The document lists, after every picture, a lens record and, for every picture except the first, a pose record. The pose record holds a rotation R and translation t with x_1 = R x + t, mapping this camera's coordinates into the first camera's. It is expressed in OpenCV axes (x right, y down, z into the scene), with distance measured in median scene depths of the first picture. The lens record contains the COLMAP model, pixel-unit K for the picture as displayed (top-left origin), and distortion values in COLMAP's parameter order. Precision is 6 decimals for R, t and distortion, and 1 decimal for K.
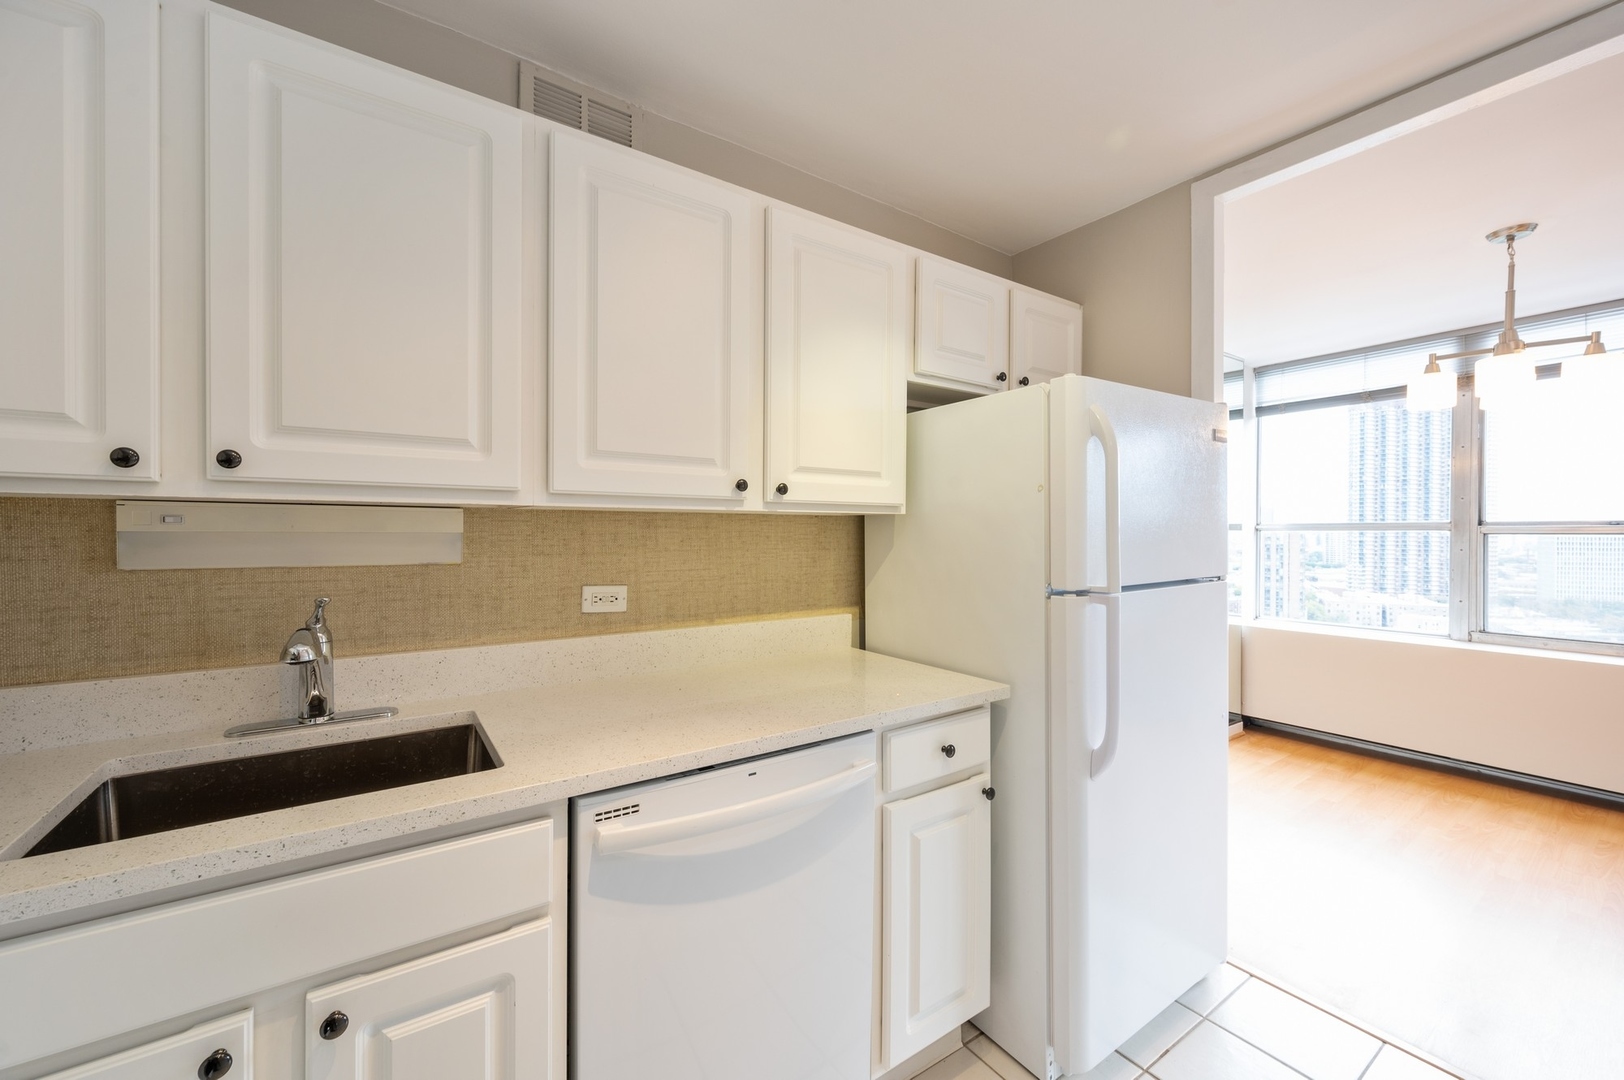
lens RADIAL K [[641.6, 0, 813.1], [0, 641.6, 534.2], [0, 0, 1]] dist [0.000398, -0.000101]
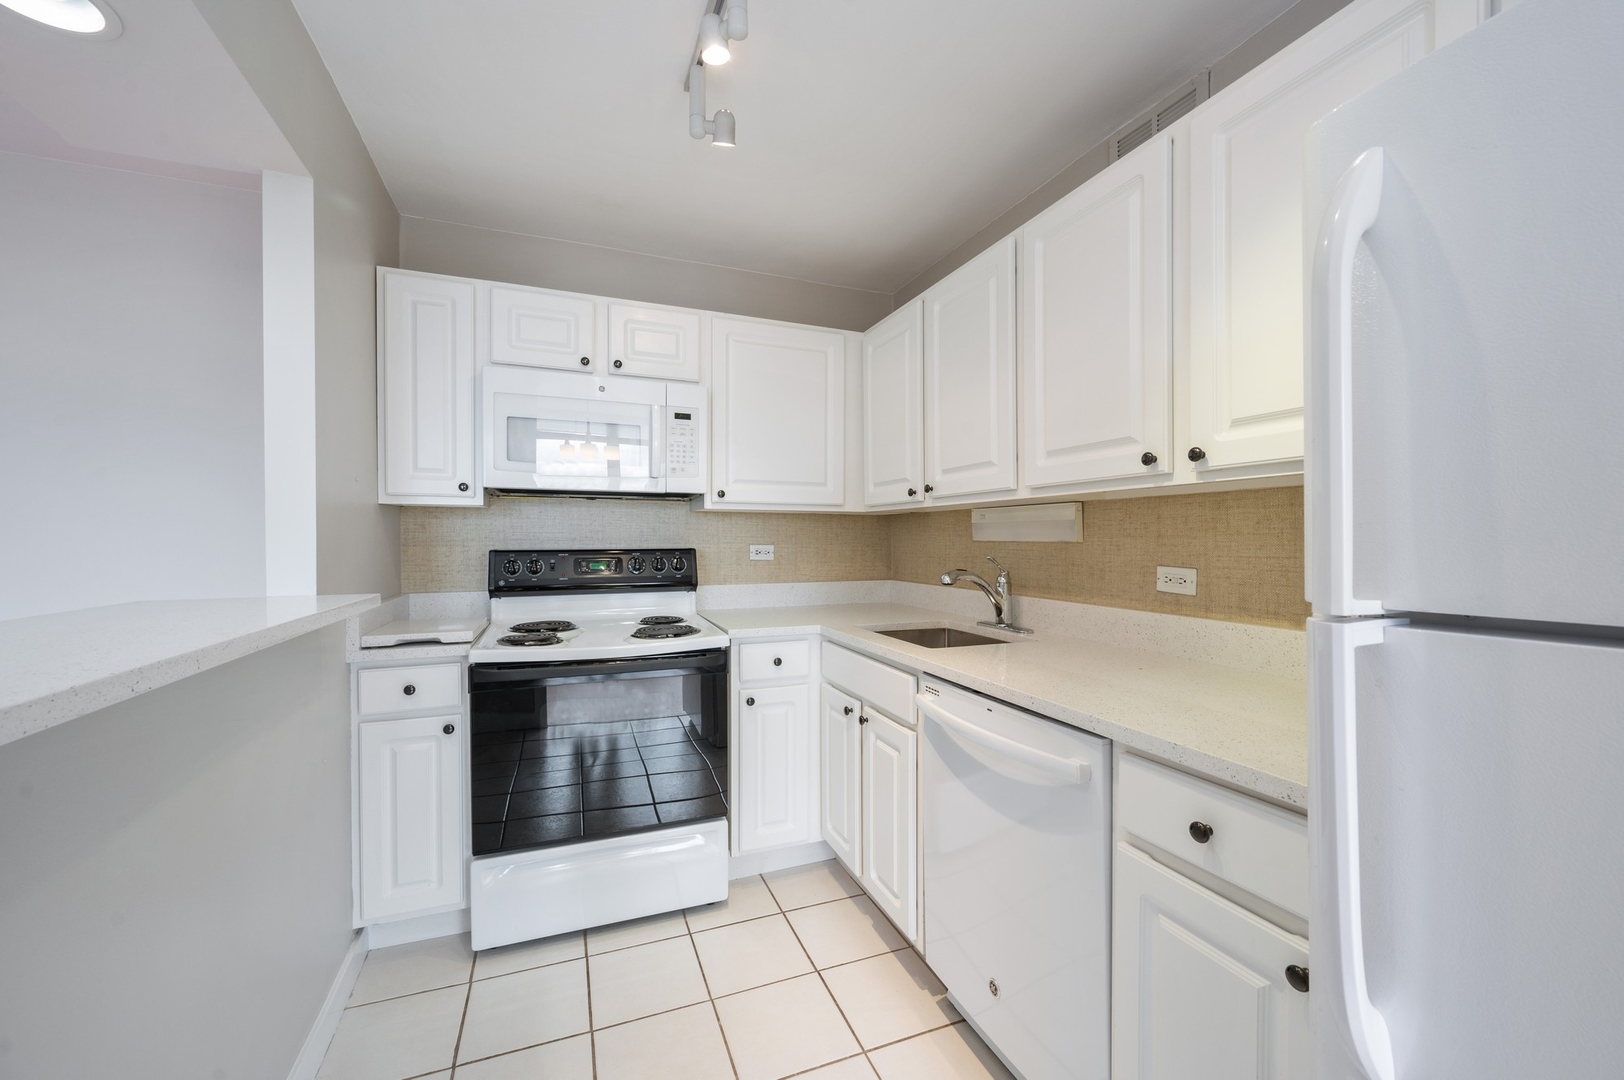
lens RADIAL K [[641.6, 0, 807.3], [0, 641.6, 538.6], [0, 0, 1]] dist [0.000398, -0.000101]
pose [[-0.237461, -0.002041, -0.971395, 0.803536], [-0.001861, 0.999997, -0.001647, 0.036127], [0.971395, 0.001416, -0.237464, 0.657218]]
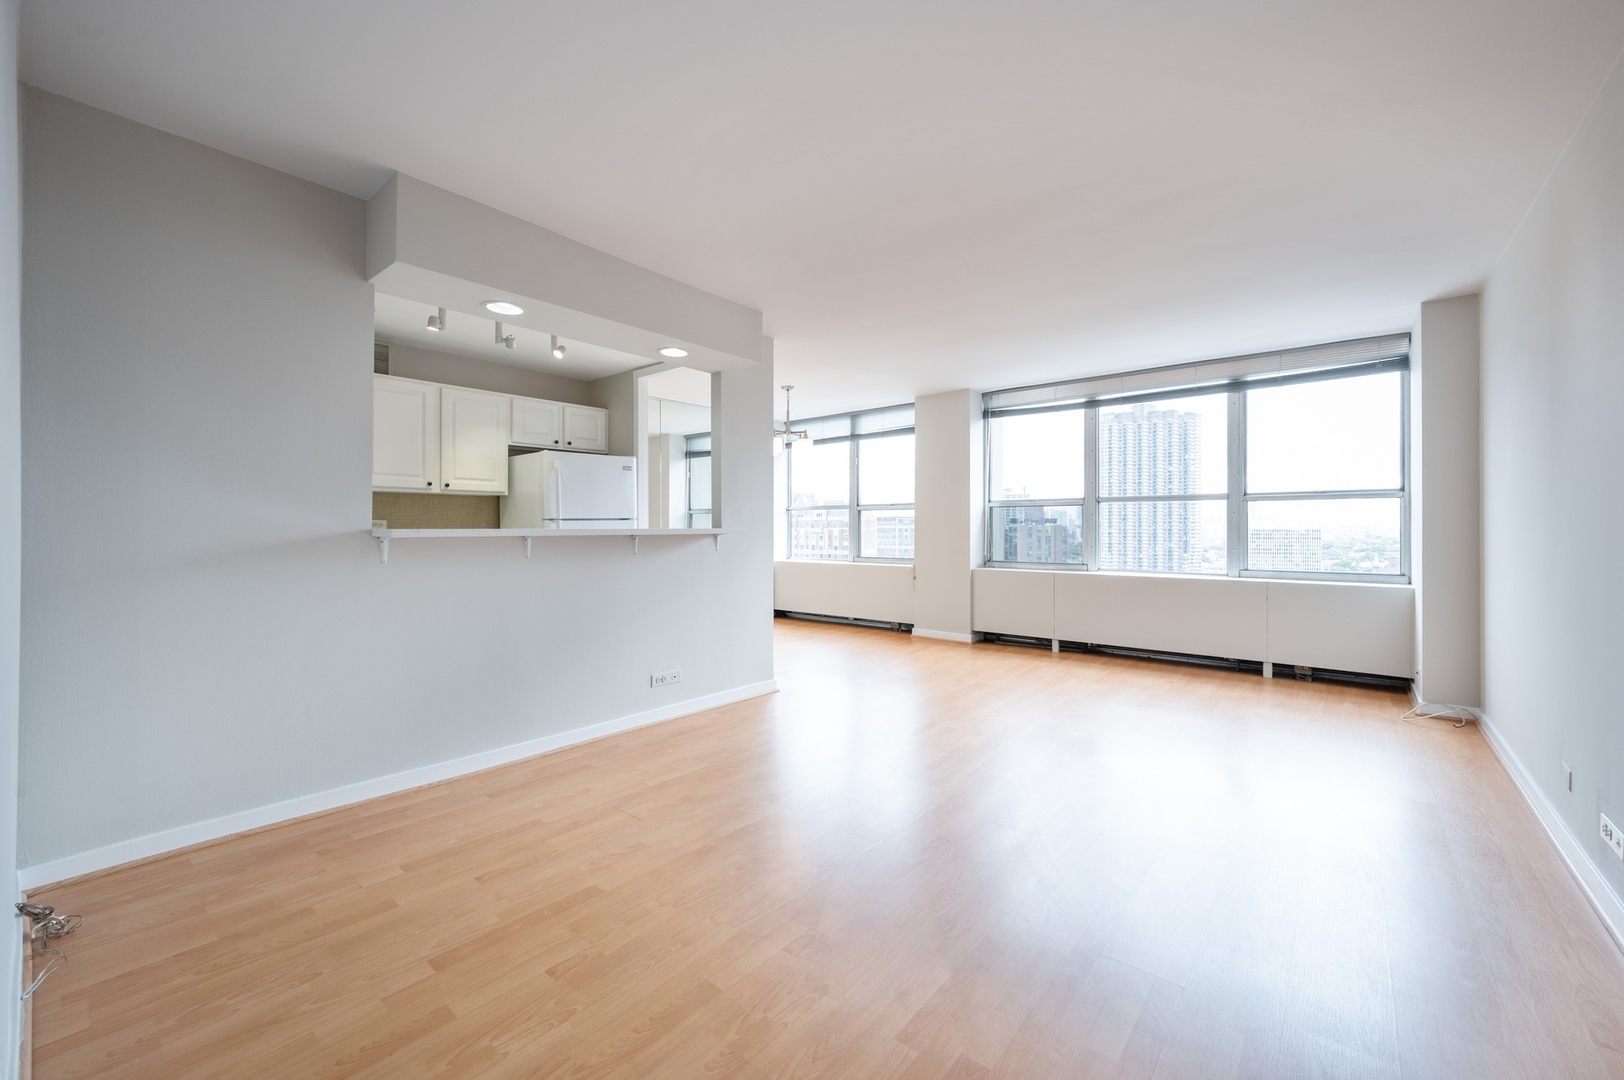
lens RADIAL K [[641.6, 0, 810.9], [0, 641.6, 526.2], [0, 0, 1]] dist [0.000398, -0.000101]
pose [[0.965203, -0.003436, 0.261478, 0.727998], [0.004789, 0.999978, -0.004540, 0.127088], [-0.261457, 0.005634, 0.965199, -2.087452]]
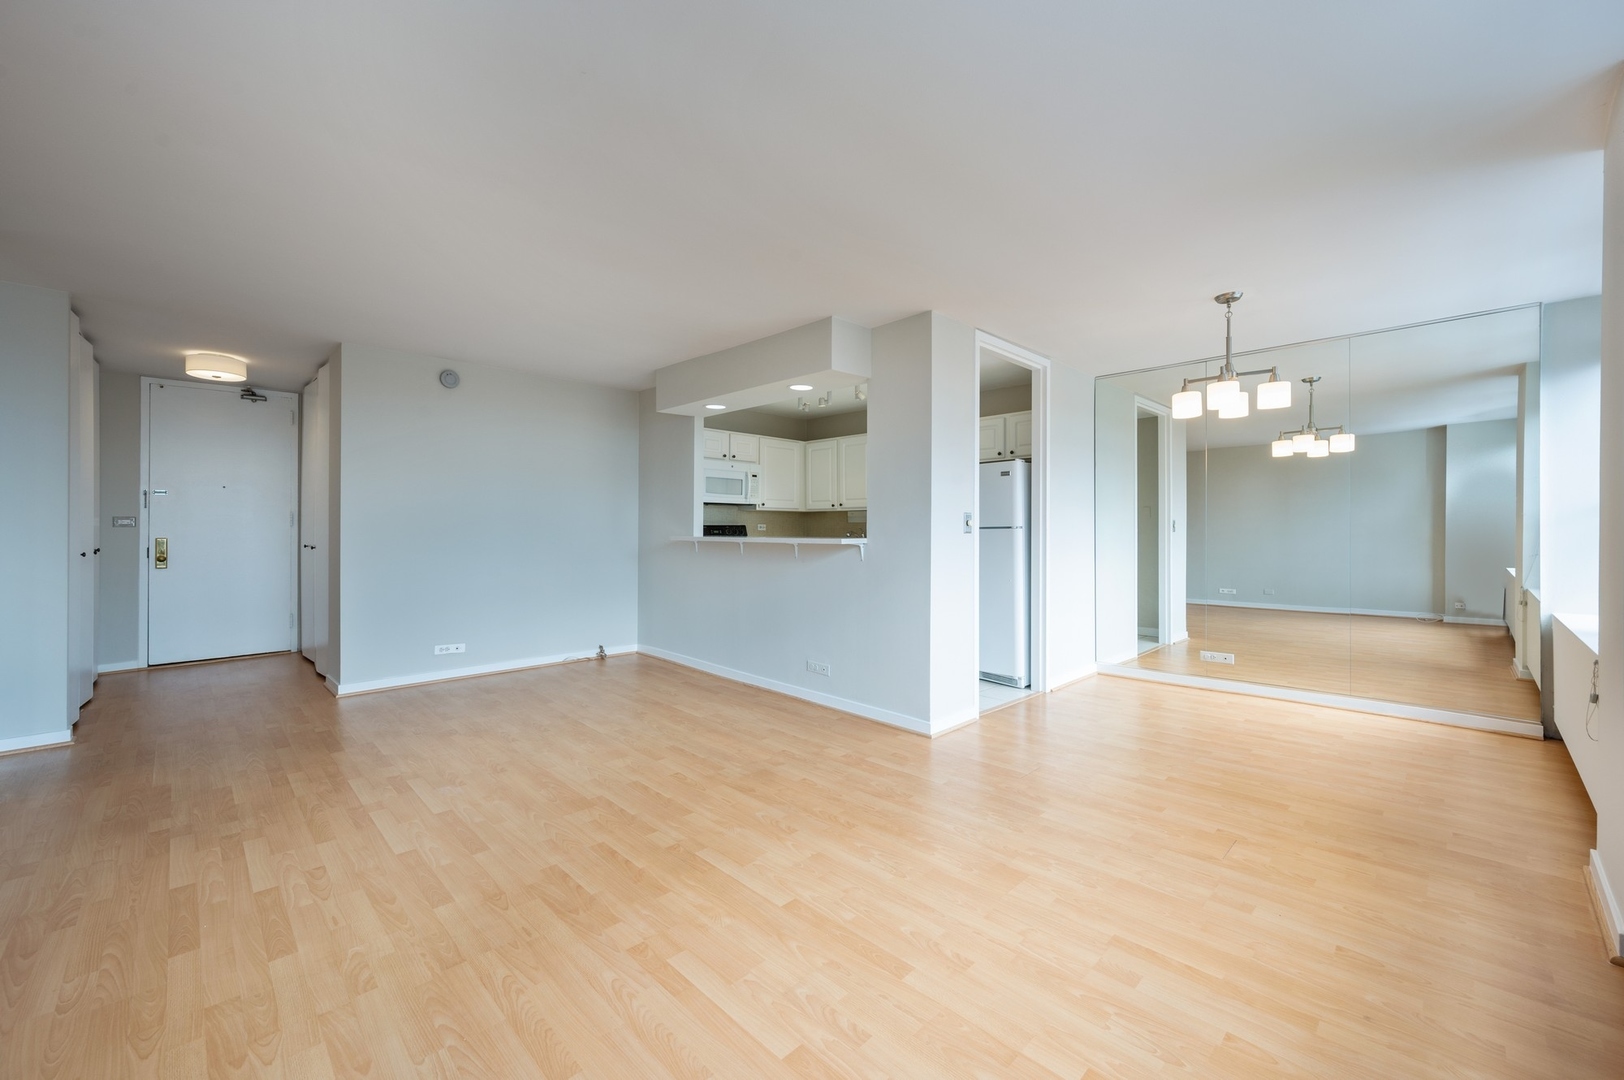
lens RADIAL K [[641.6, 0, 823.1], [0, 641.6, 532.5], [0, 0, 1]] dist [0.000398, -0.000101]
pose [[0.174361, 0.003788, -0.984674, 3.377768], [-0.001581, 0.999992, 0.003567, 0.089400], [0.984680, 0.000934, 0.174366, -0.220160]]
